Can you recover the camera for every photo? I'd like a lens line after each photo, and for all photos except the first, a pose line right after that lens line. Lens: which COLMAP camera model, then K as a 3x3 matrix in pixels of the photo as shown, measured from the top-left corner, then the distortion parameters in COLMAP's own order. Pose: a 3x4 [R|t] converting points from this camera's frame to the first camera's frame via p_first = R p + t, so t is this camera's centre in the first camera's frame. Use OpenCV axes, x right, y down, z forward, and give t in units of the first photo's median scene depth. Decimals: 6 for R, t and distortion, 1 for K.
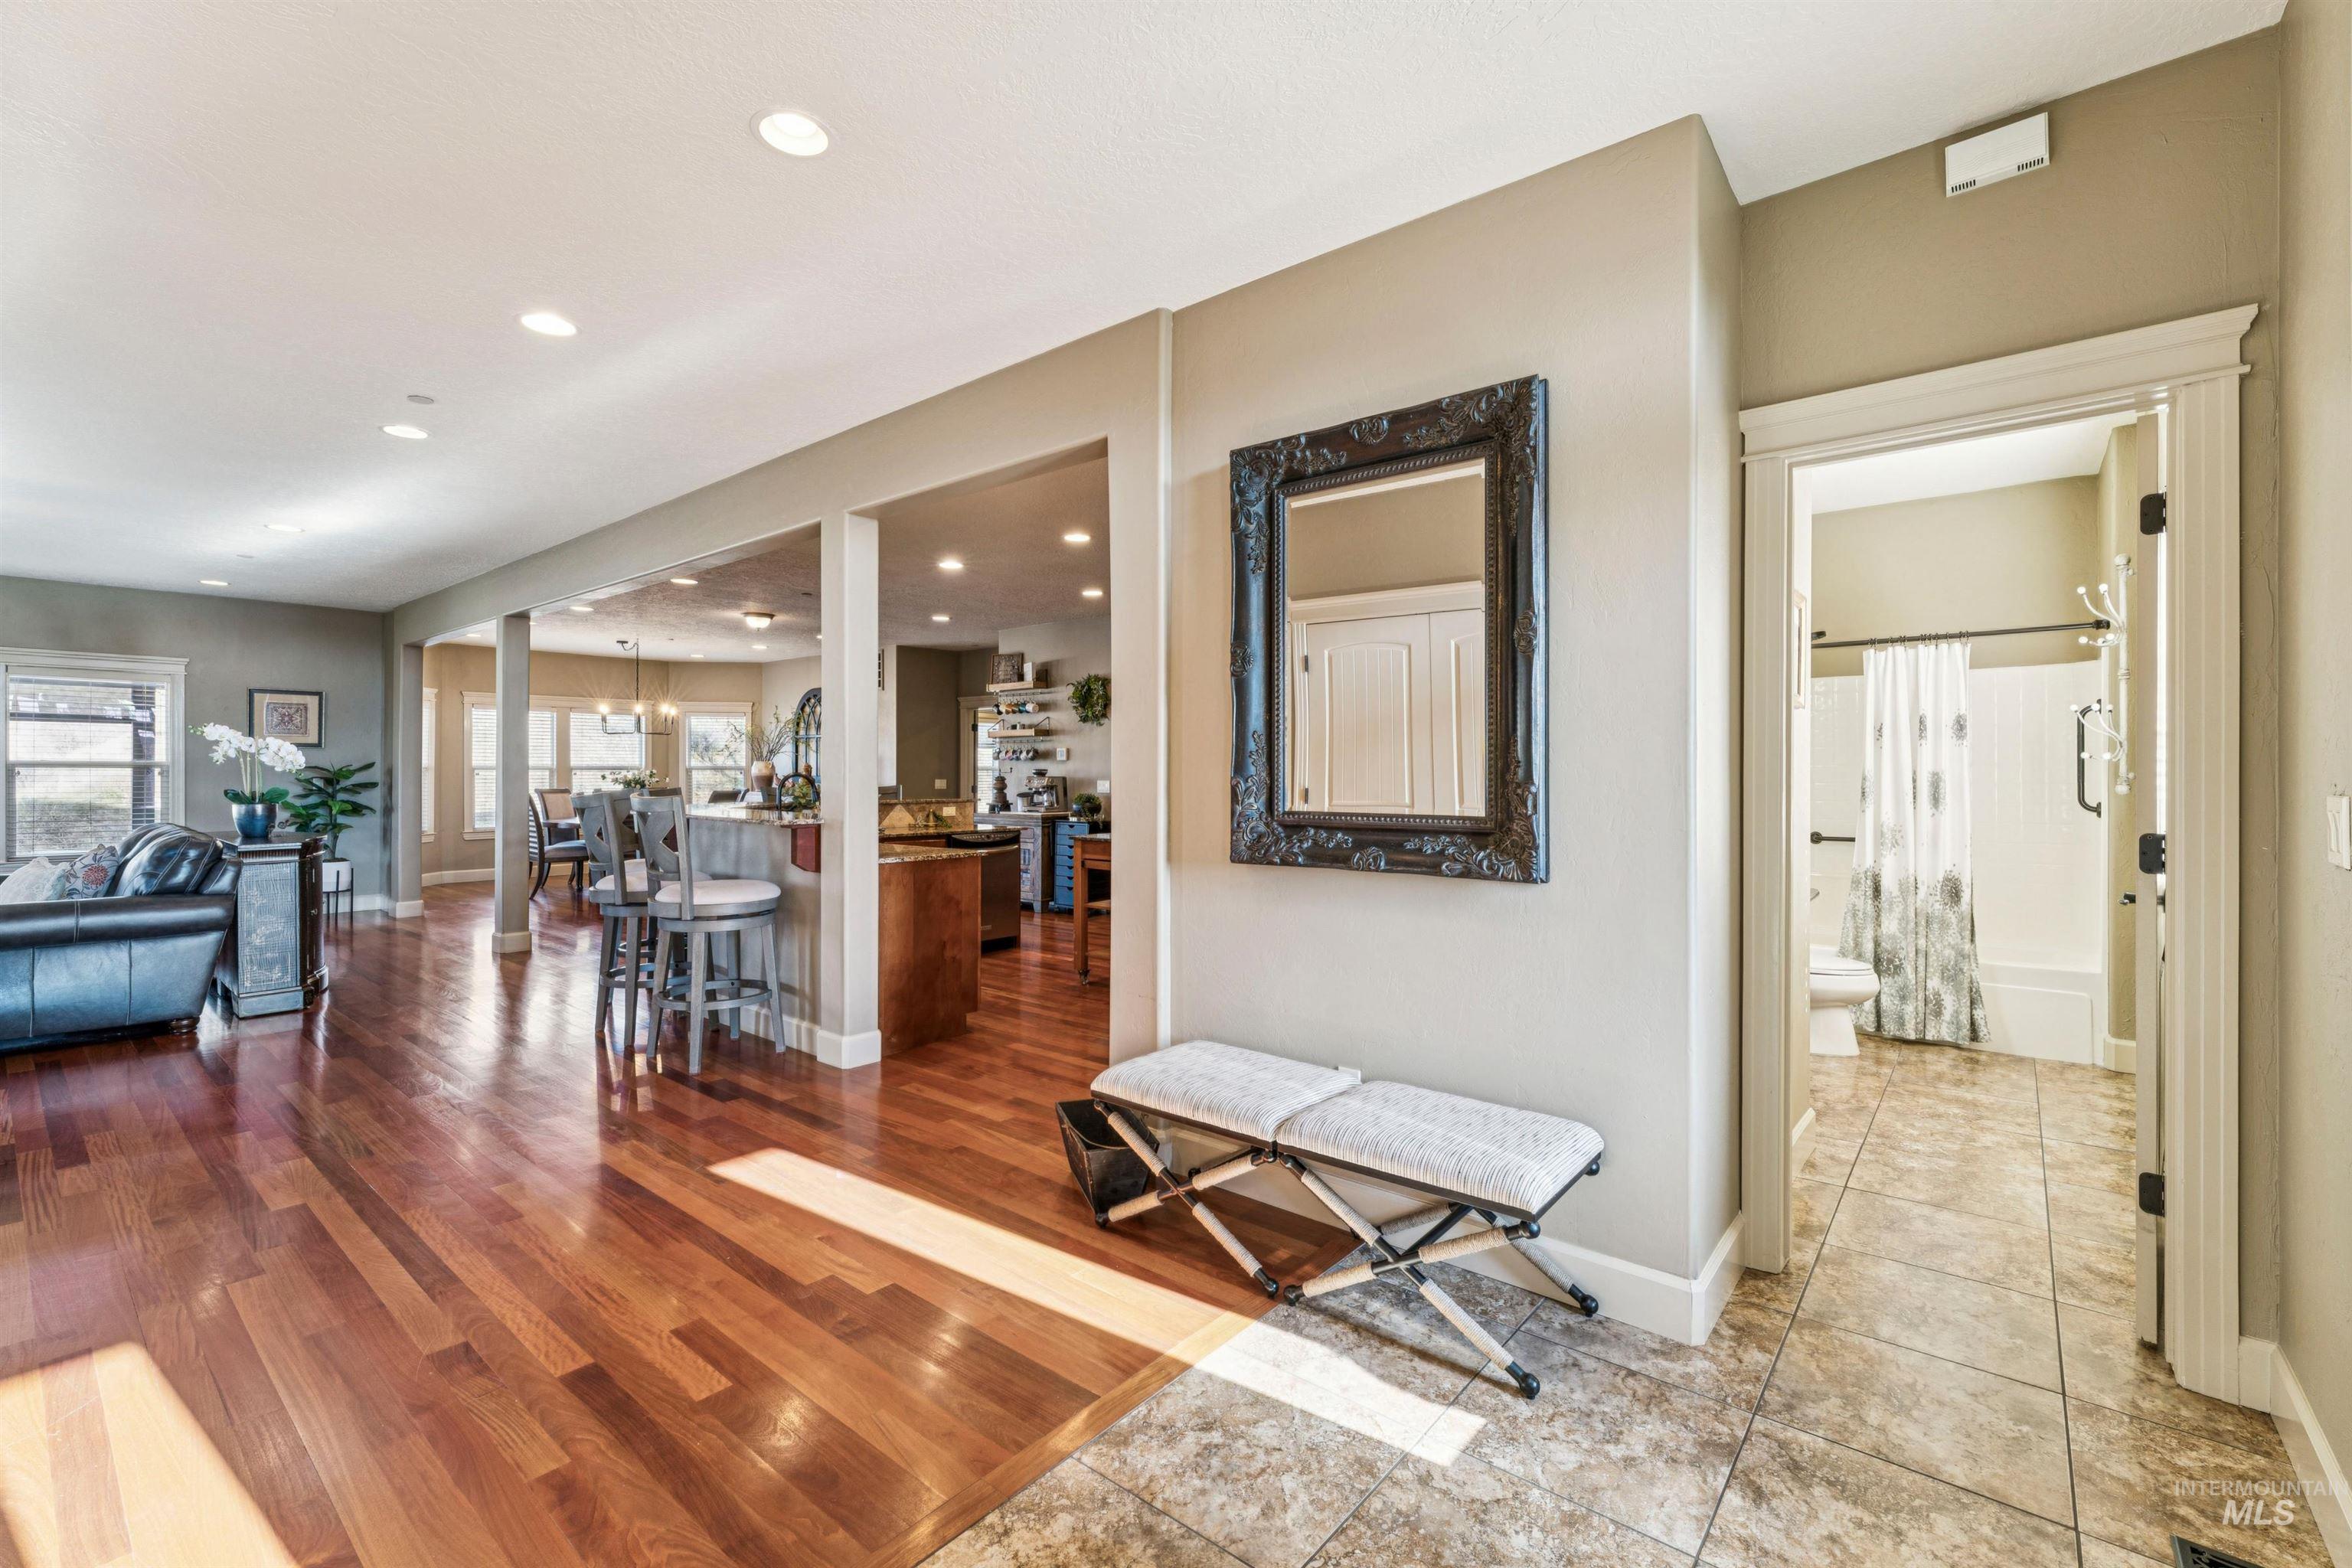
lens RADIAL K [[998.1, 0, 1167.9], [0, 998.1, 777.4], [0, 0, 1]] dist [0.001313, 0.000124]
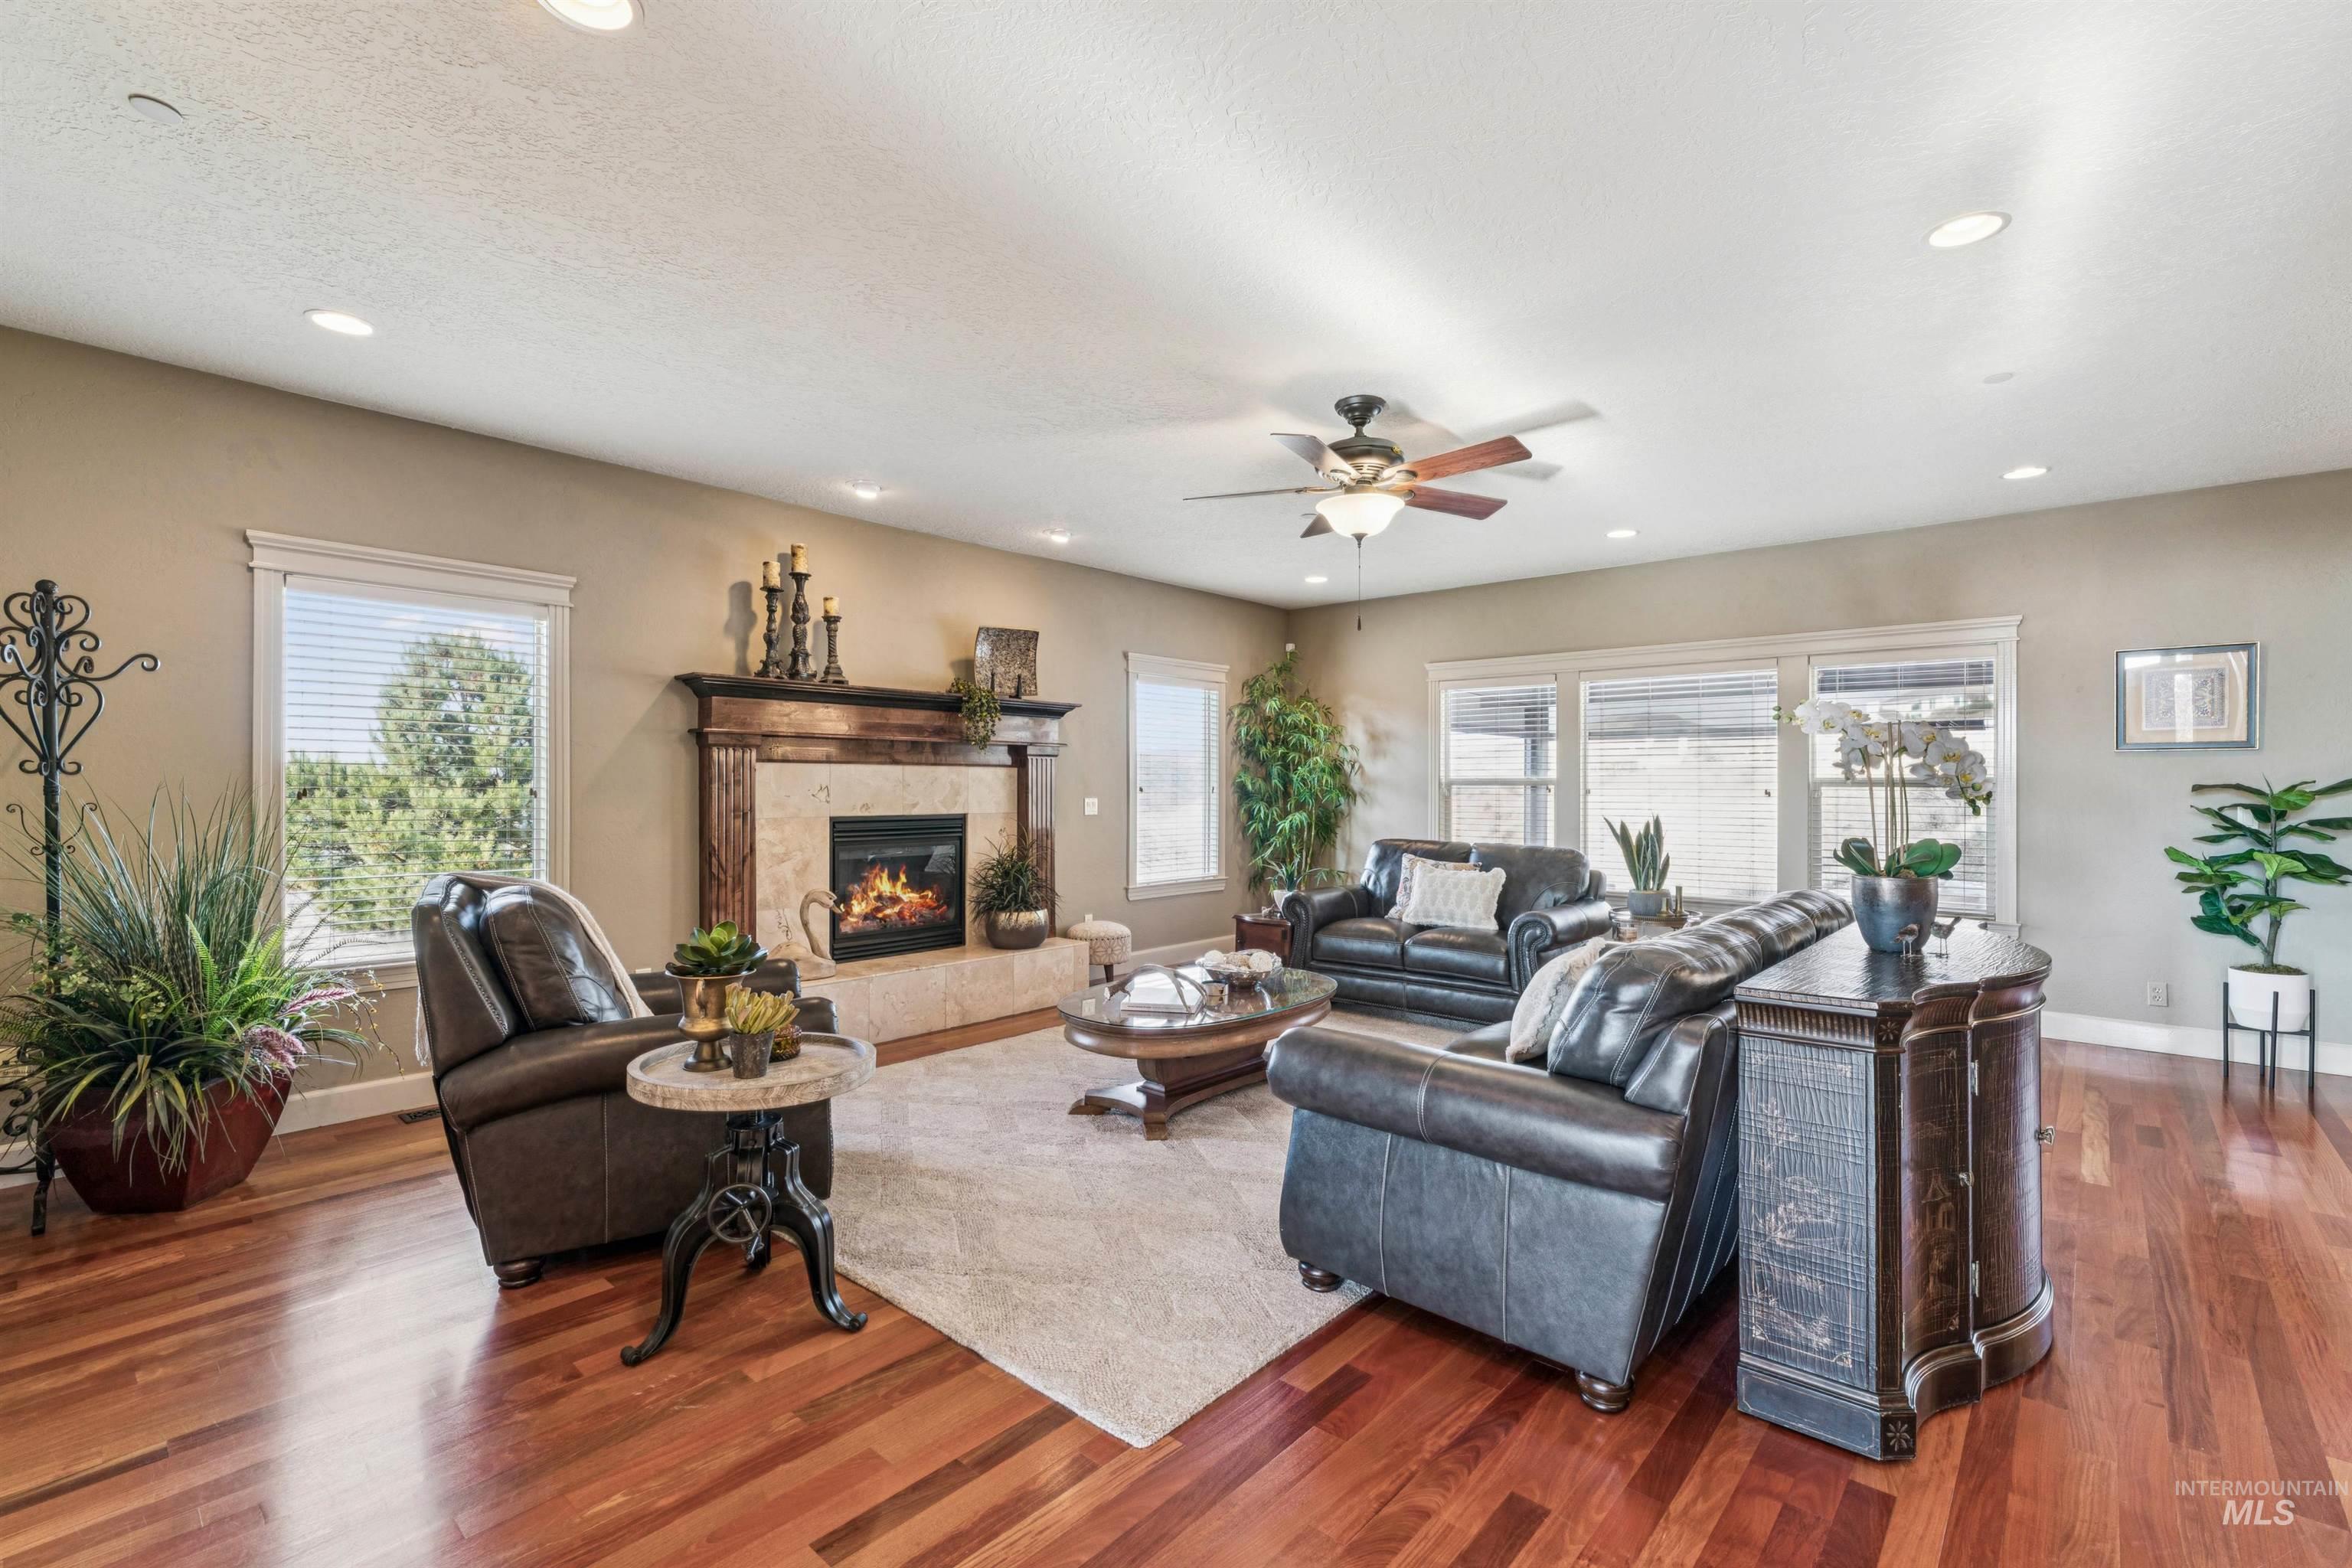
lens RADIAL K [[1035.8, 0, 1180.0], [0, 1035.8, 778.4], [0, 0, 1]] dist [-0.003734, 0.000230]
pose [[-0.029622, -0.008450, -0.999525, -0.283048], [-0.004067, 0.999957, -0.008333, -0.006819], [0.999553, 0.003818, -0.029655, 0.444017]]
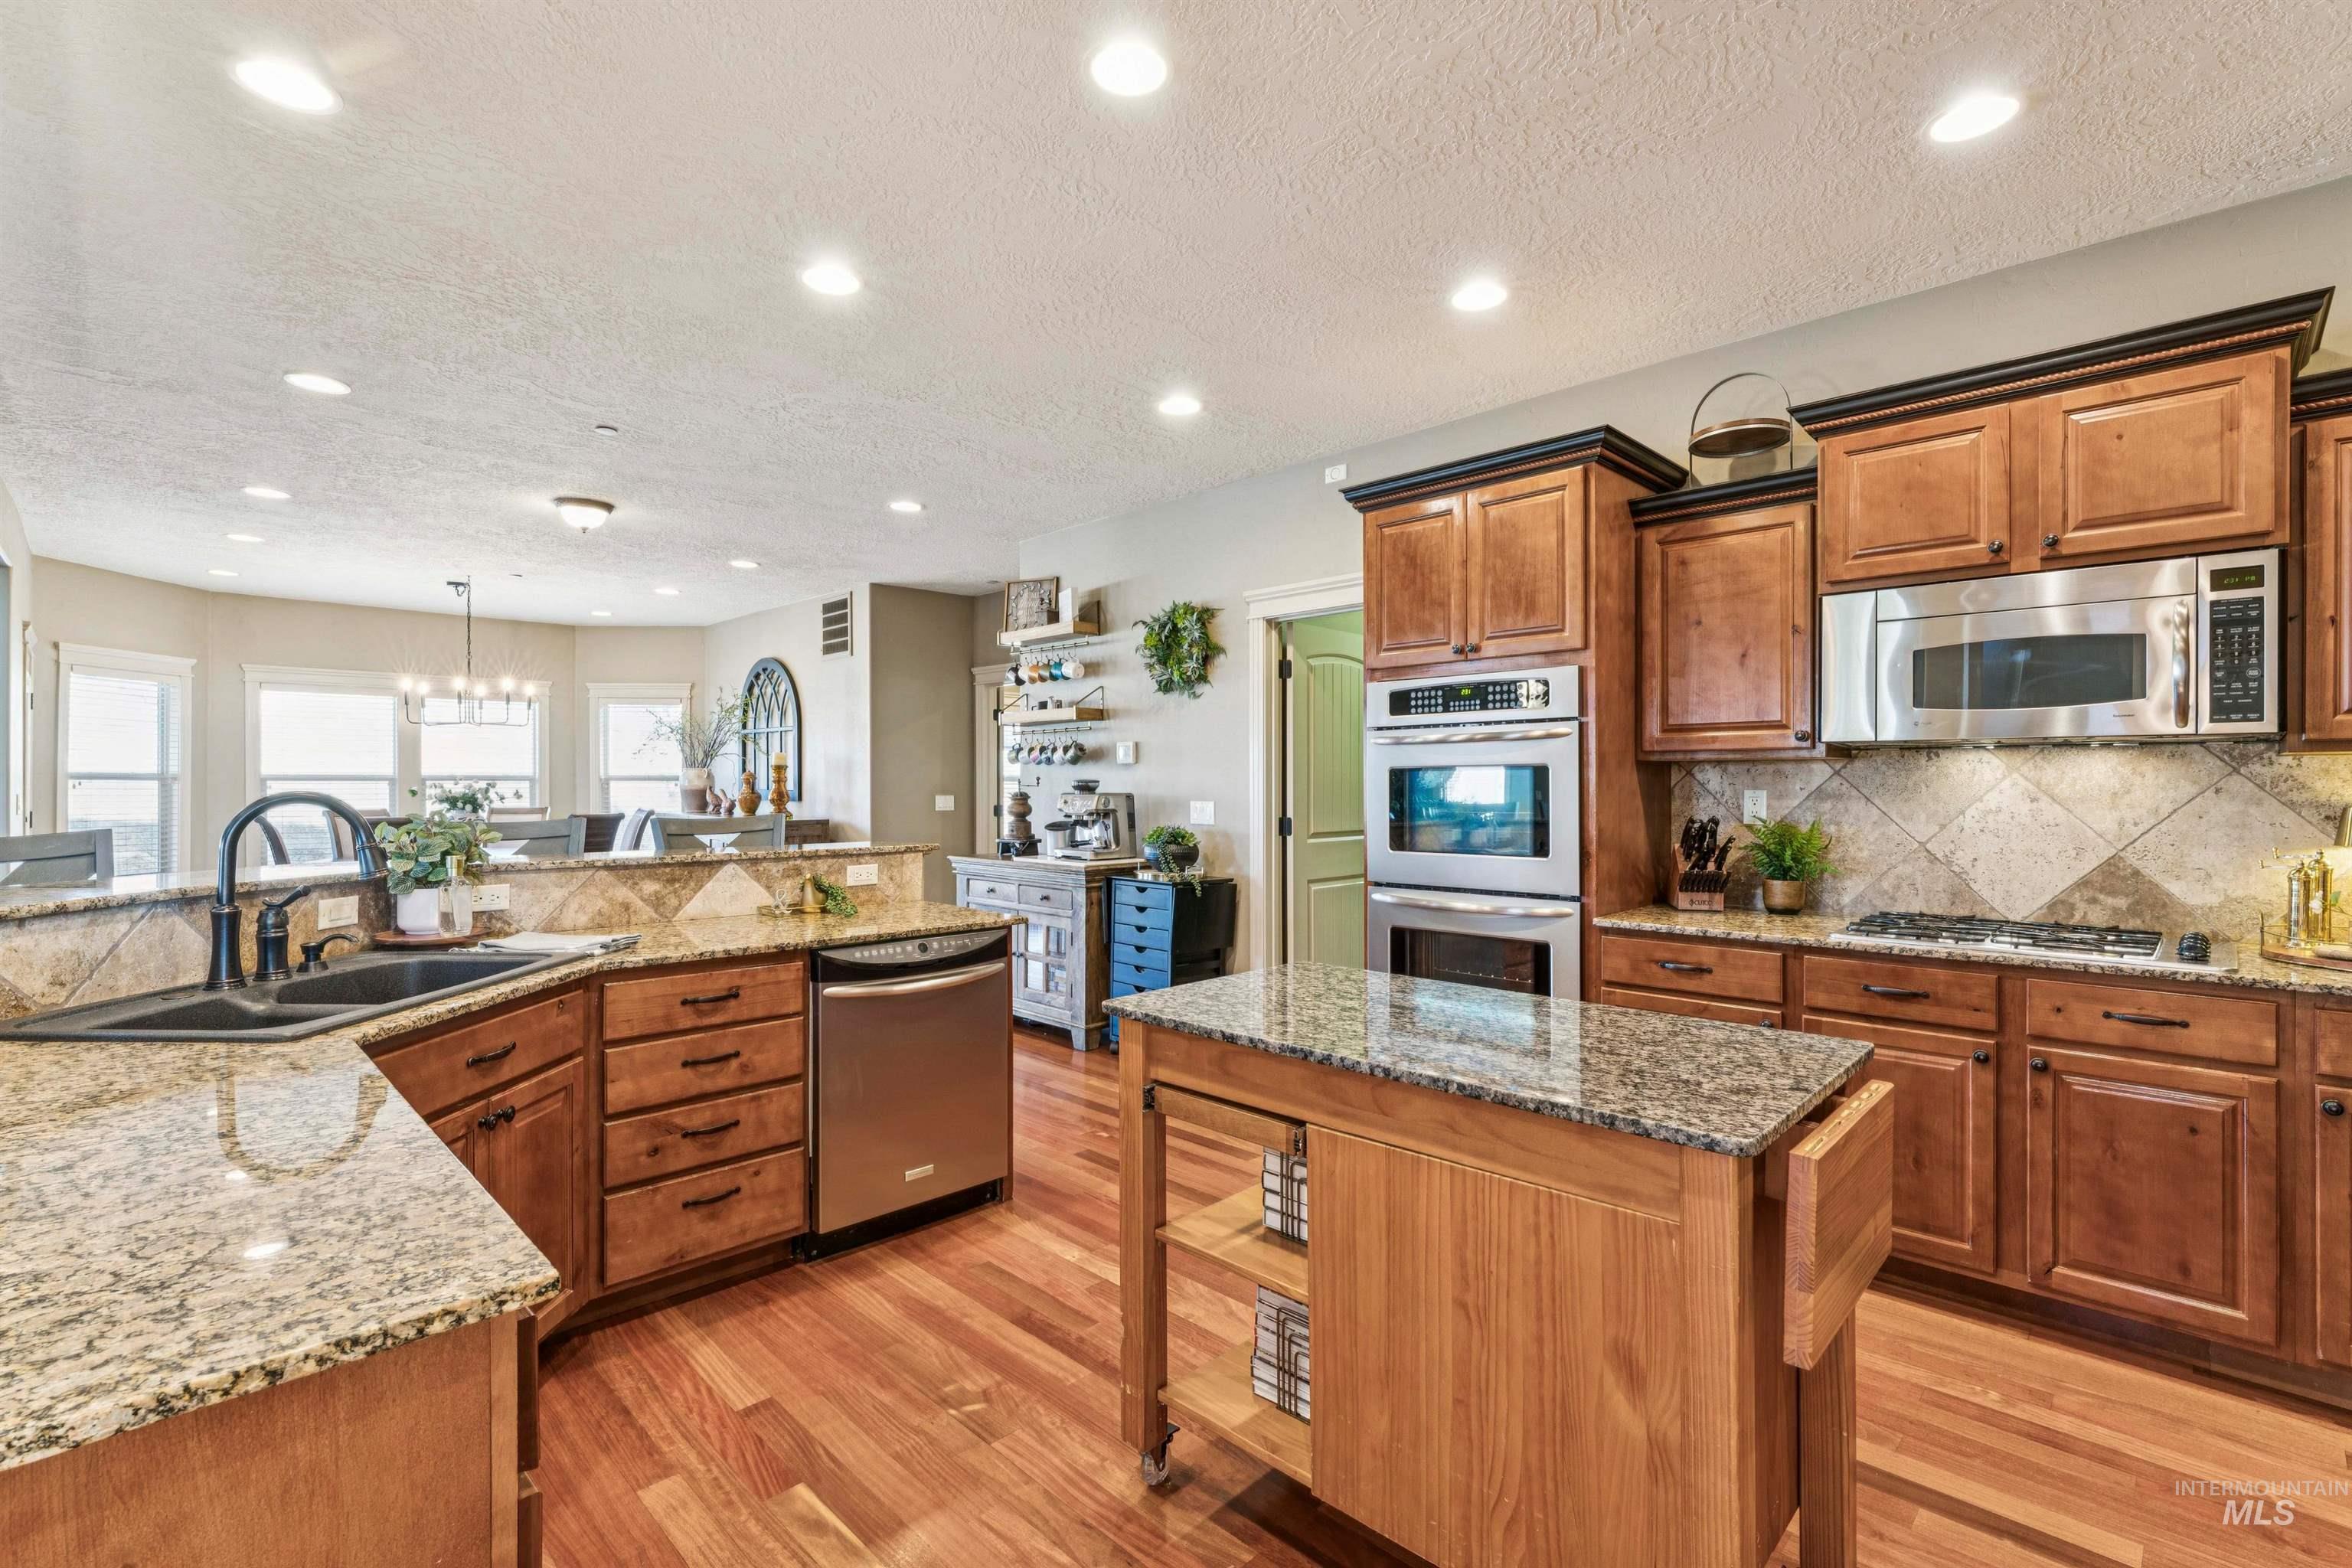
lens RADIAL K [[1044.7, 0, 1175.8], [0, 1044.7, 787.9], [0, 0, 1]] dist [-0.002237, -0.000025]
pose [[0.996698, 0.000293, -0.081194, -0.033387], [-0.000292, 1.000000, 0.000025, -0.004009], [0.081194, -0.000001, 0.996698, 0.451198]]
